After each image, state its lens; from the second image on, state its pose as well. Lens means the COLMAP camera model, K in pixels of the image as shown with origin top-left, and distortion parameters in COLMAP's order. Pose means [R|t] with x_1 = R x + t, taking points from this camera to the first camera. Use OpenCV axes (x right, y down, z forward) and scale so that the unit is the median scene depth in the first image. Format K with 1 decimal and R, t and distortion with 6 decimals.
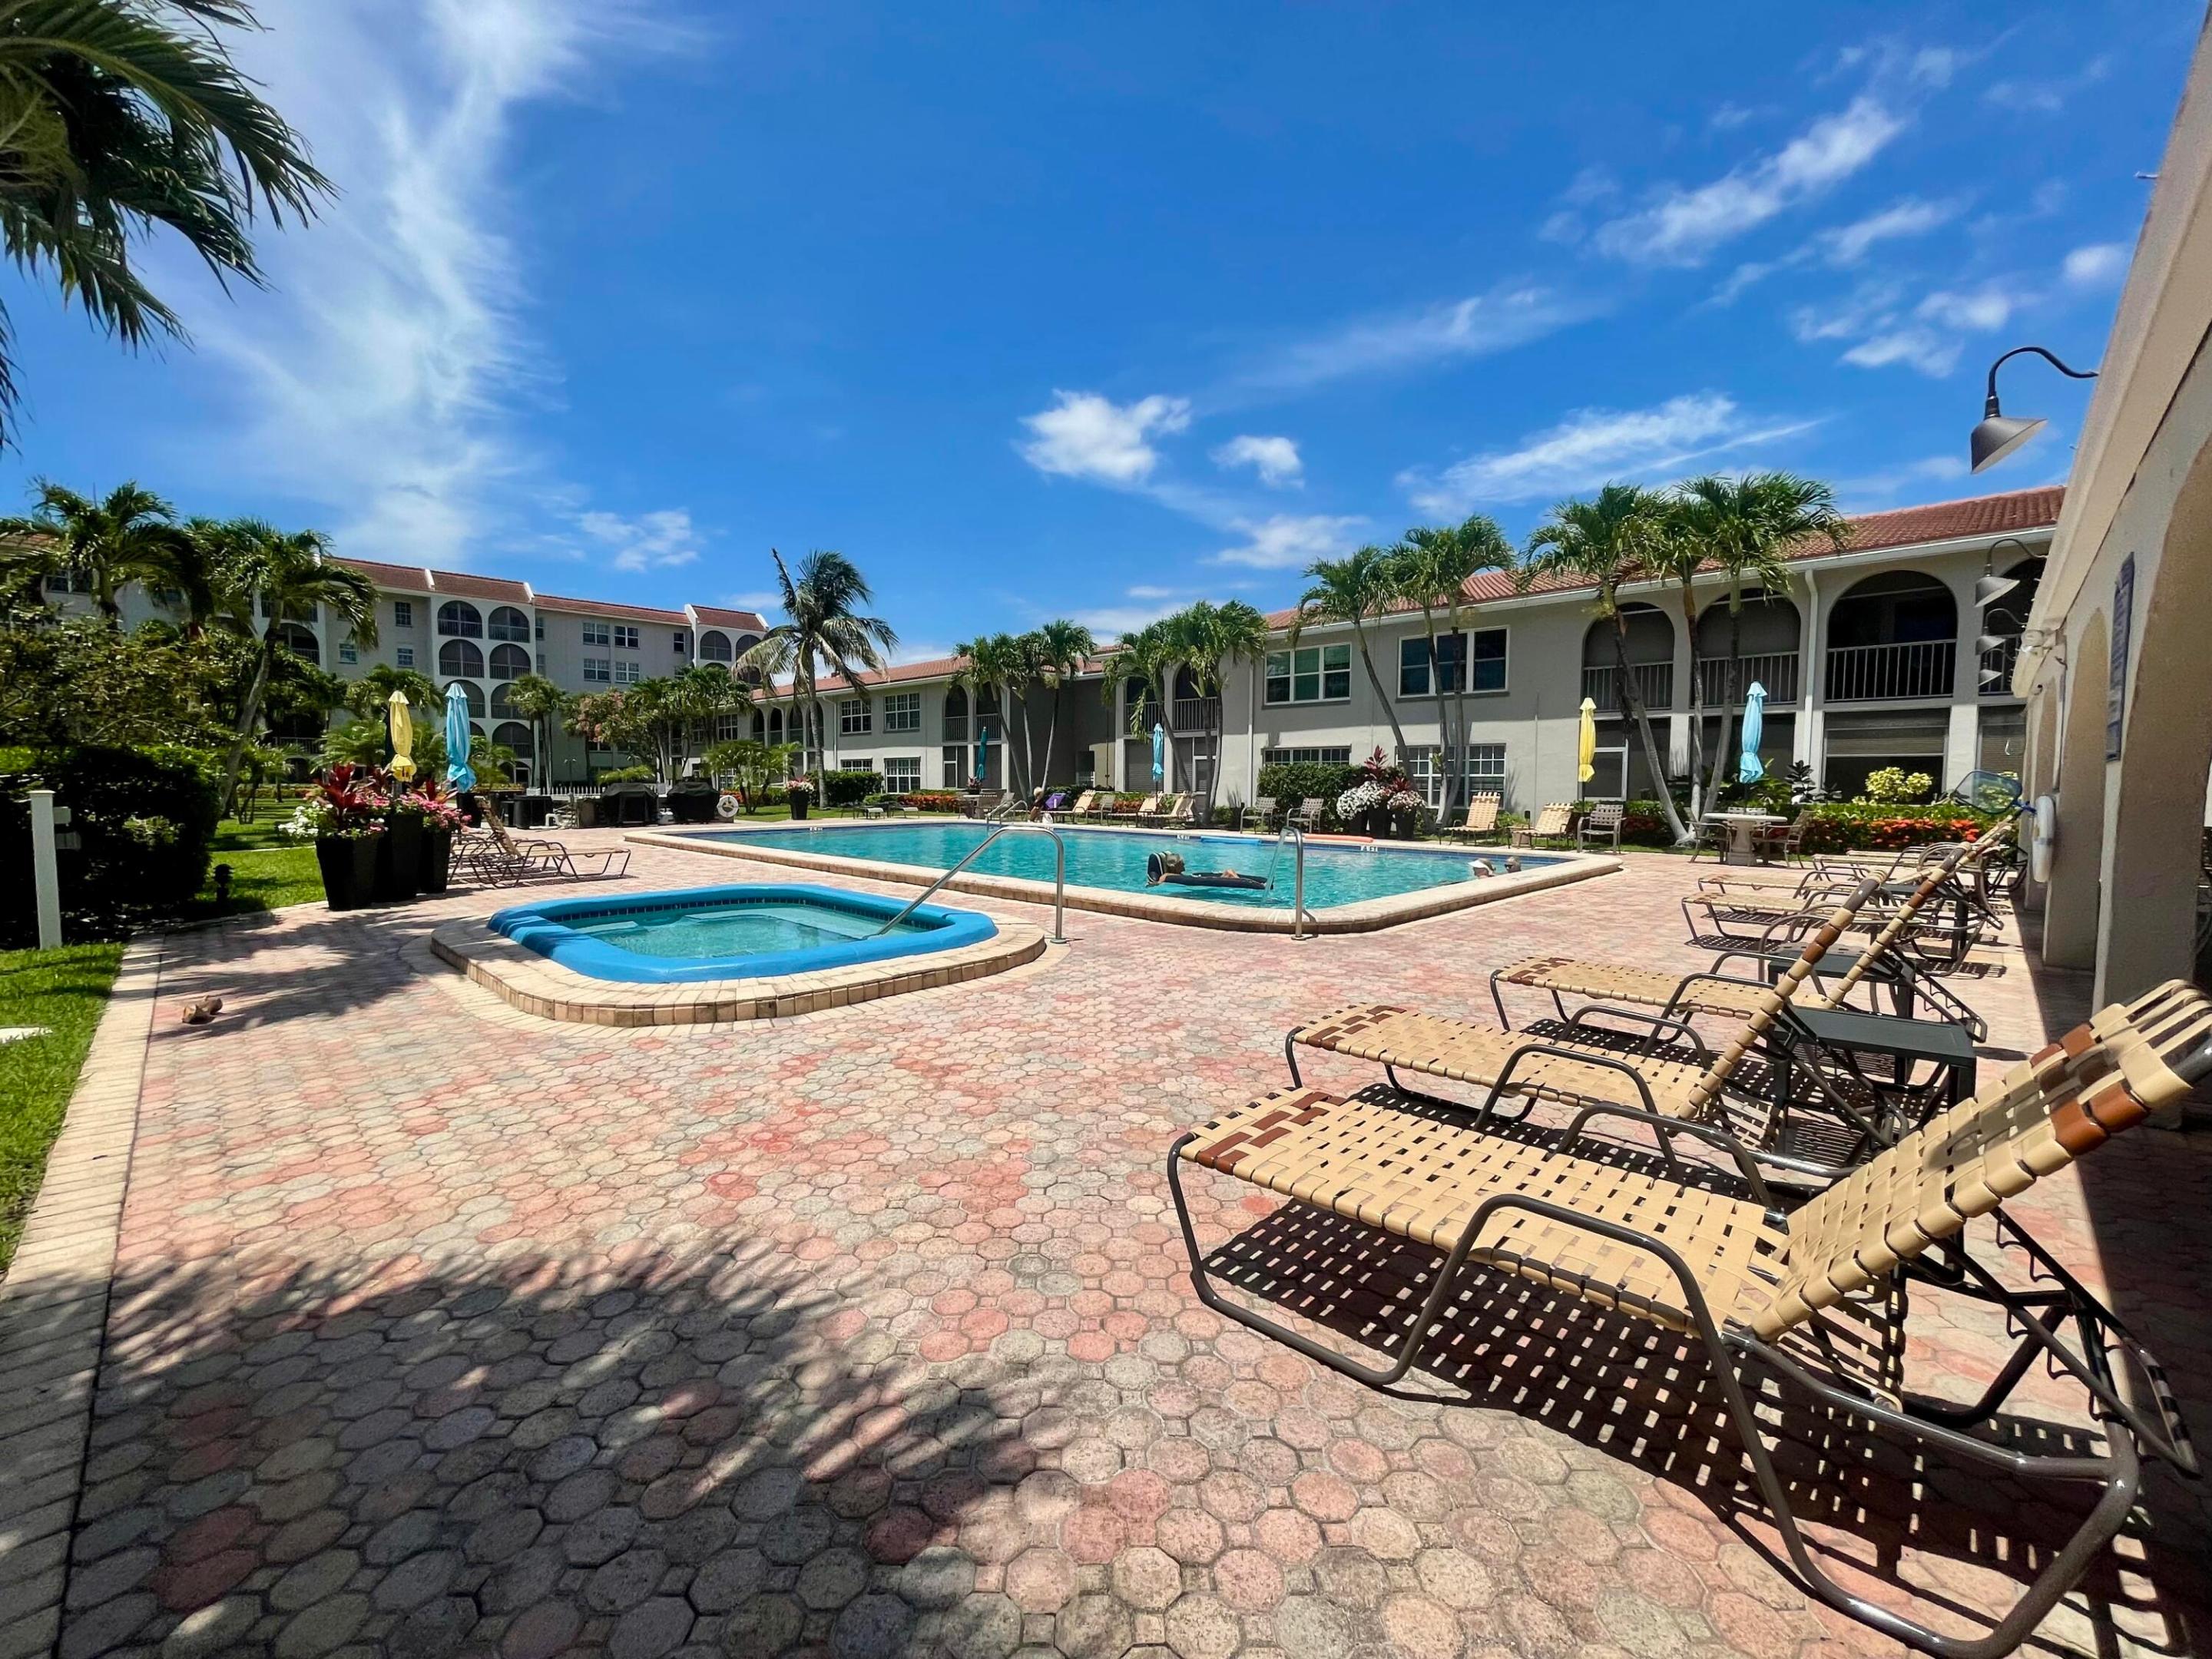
lens RADIAL K [[891.1, 0, 1126.3], [0, 891.1, 864.1], [0, 0, 1]] dist [-0.012398, 0.000829]
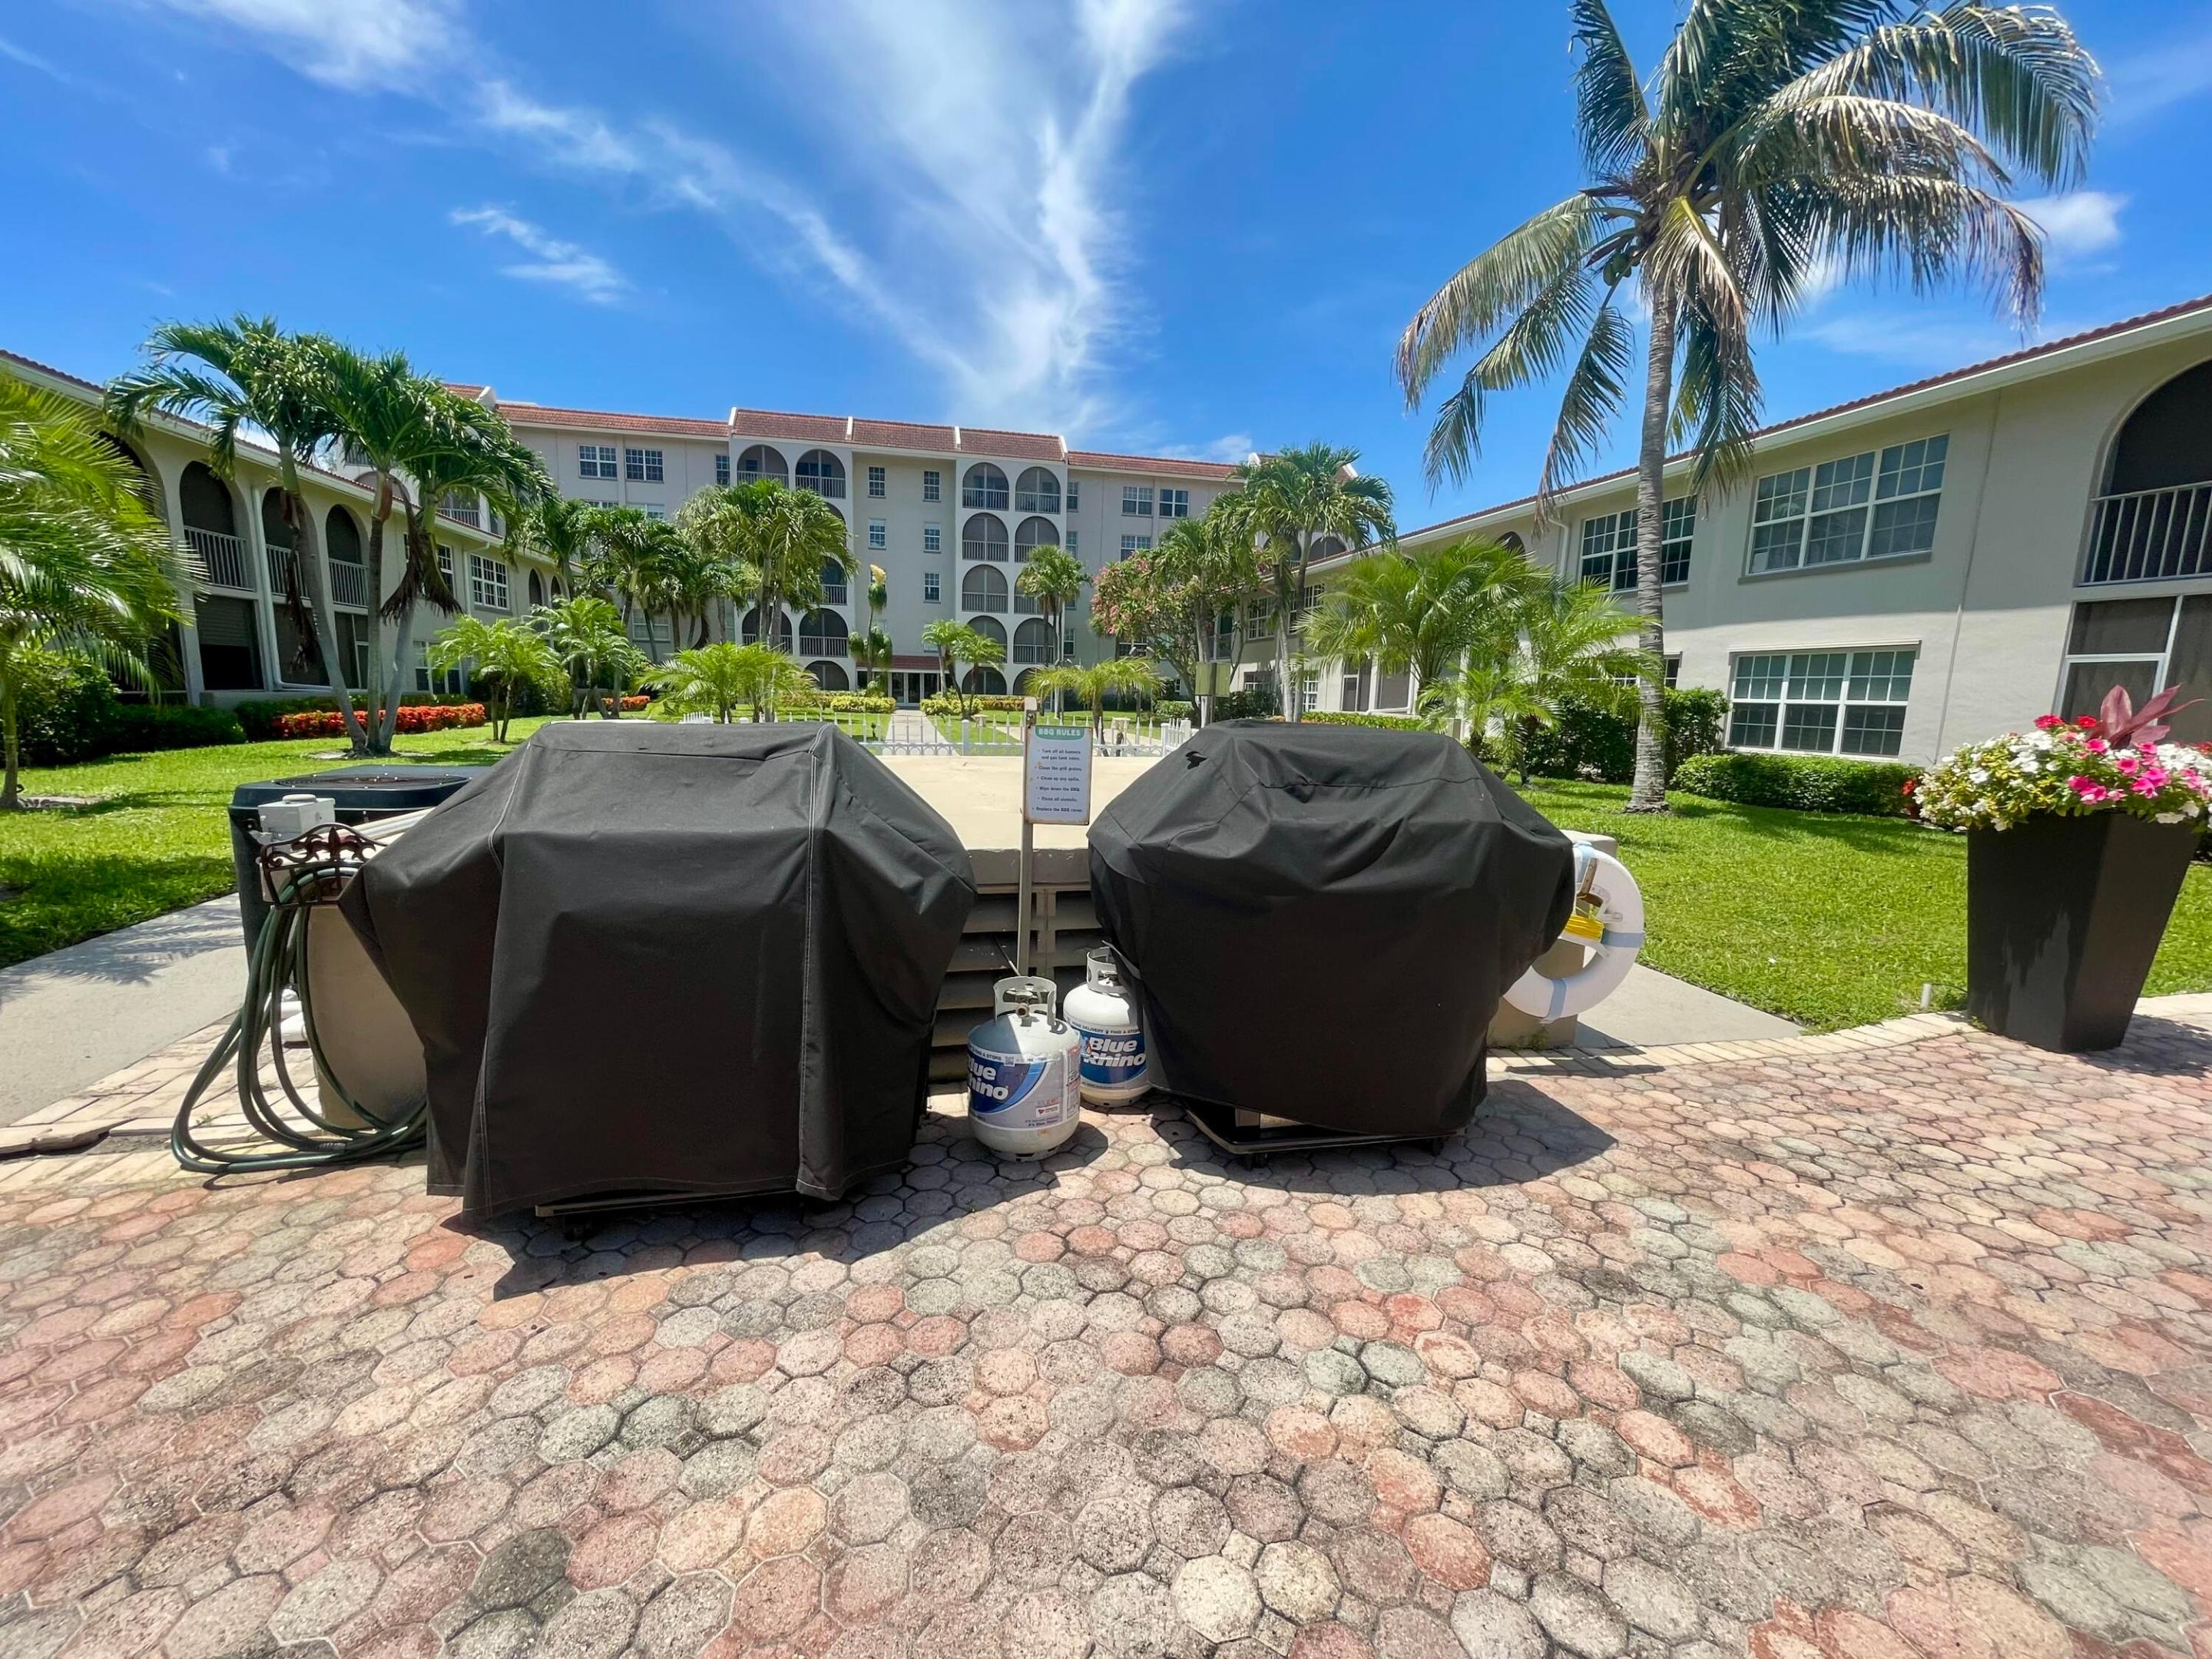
lens RADIAL K [[891.1, 0, 1111.4], [0, 891.1, 830.9], [0, 0, 1]] dist [-0.012398, 0.000829]
pose [[0.831283, 0.101802, -0.546447, -0.209317], [-0.074616, 0.994625, 0.071787, -0.040107], [0.550818, -0.018902, 0.834411, 0.417810]]
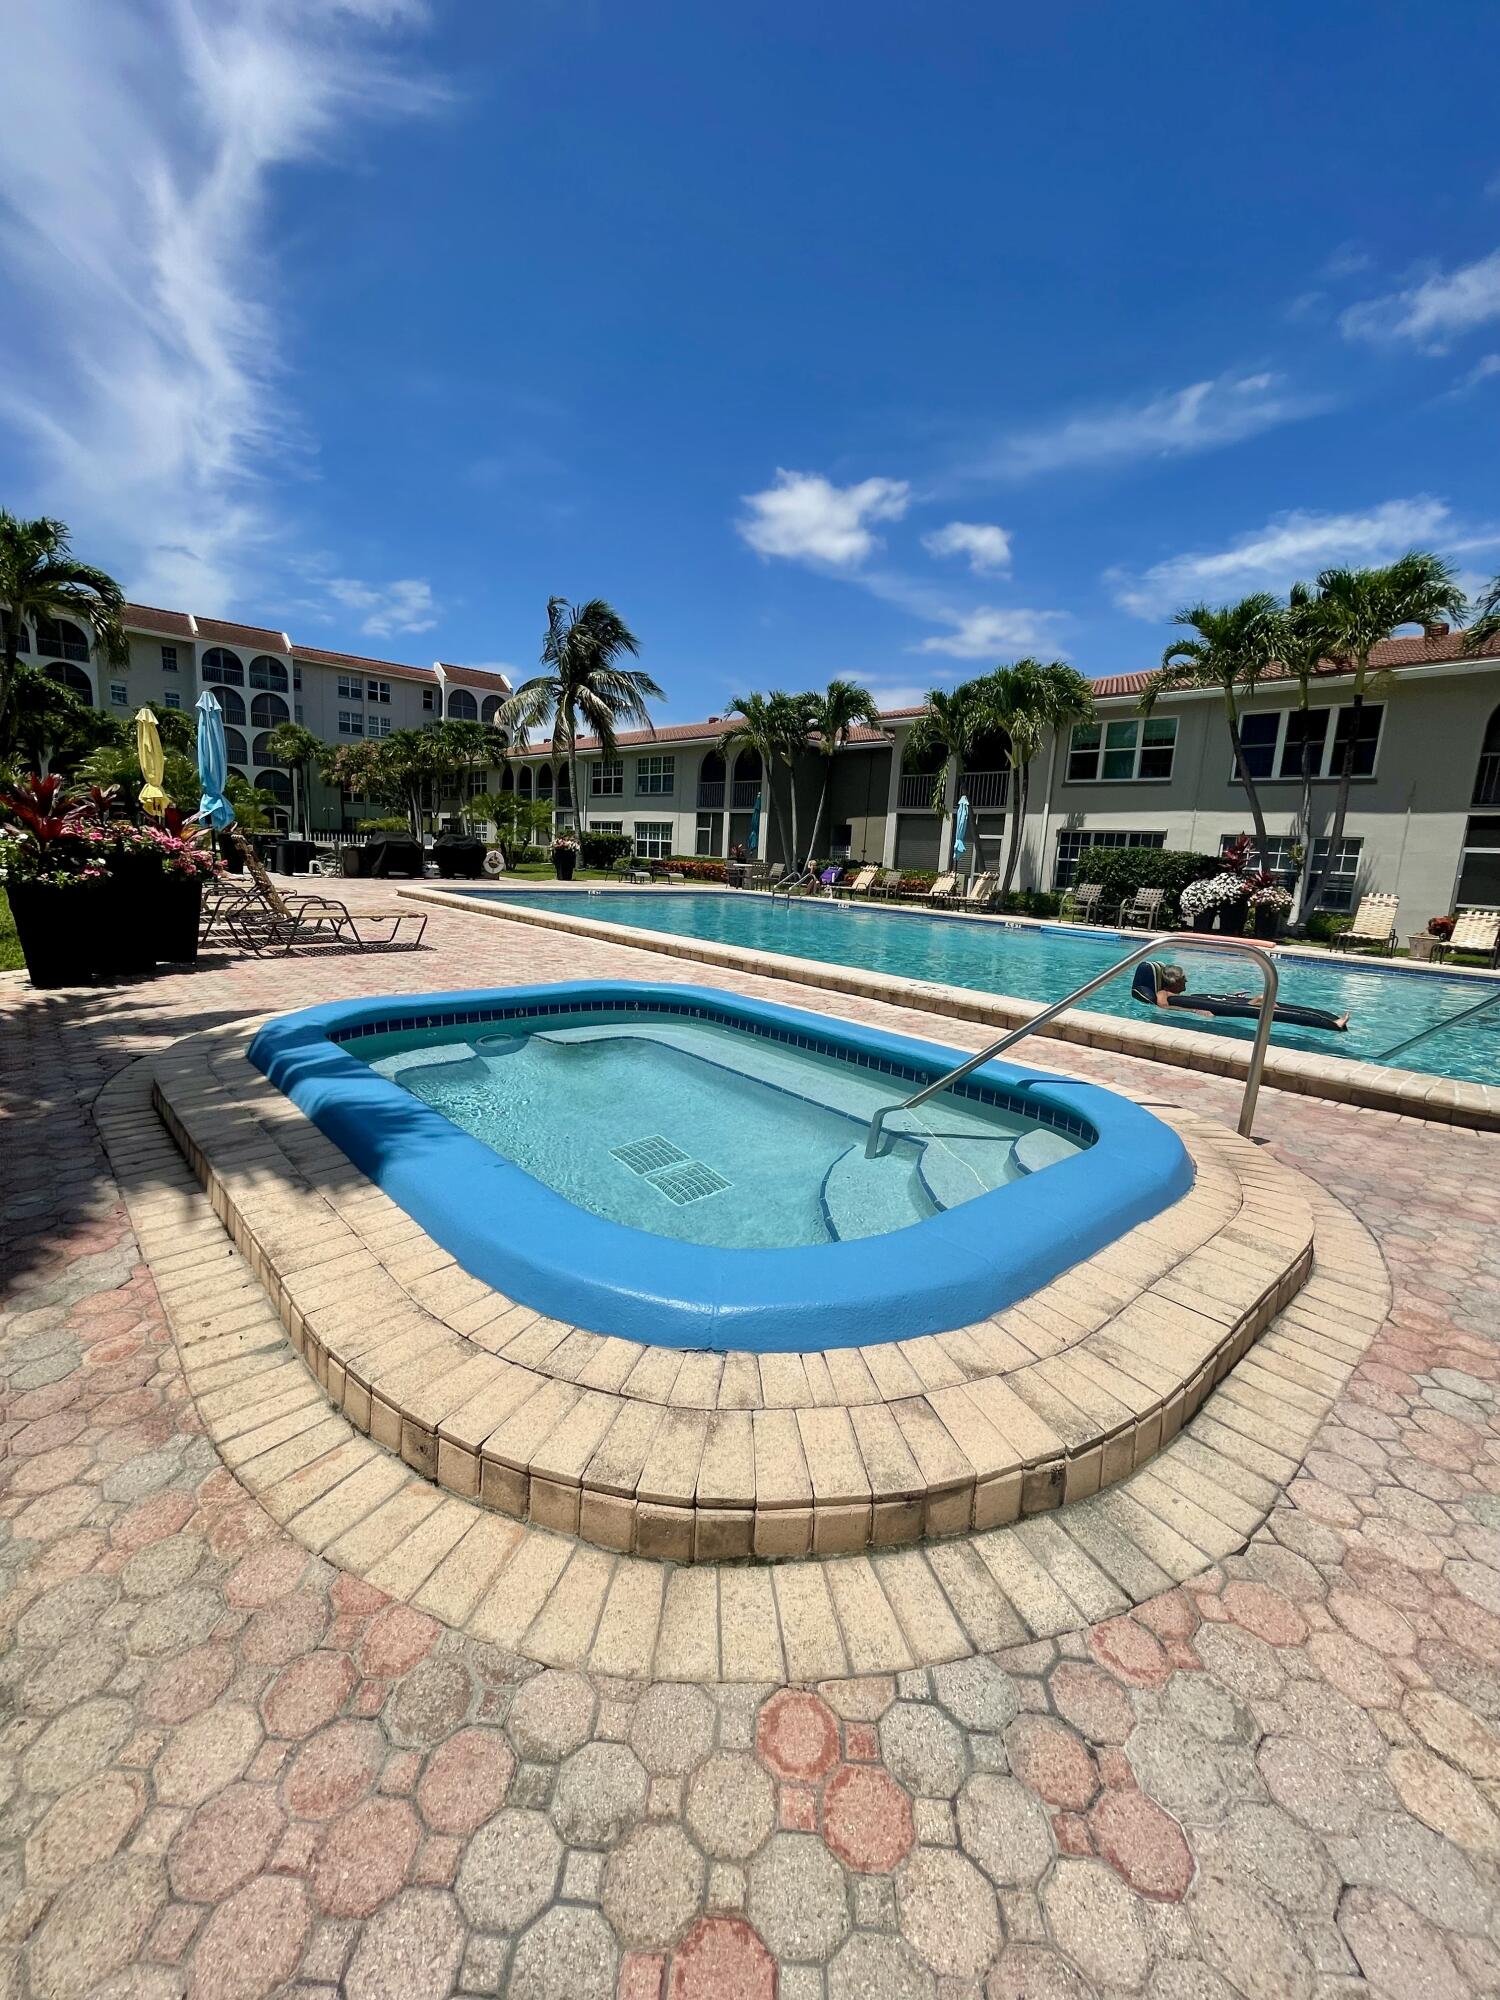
lens RADIAL K [[805.7, 0, 768.5], [0, 805.7, 1013.7], [0, 0, 1]] dist [-0.012398, 0.000829]
pose [[0.996942, 0.061405, -0.048334, -0.049711], [-0.056260, 0.993251, 0.101423, -0.004055], [0.054235, -0.098394, 0.993669, 0.069278]]
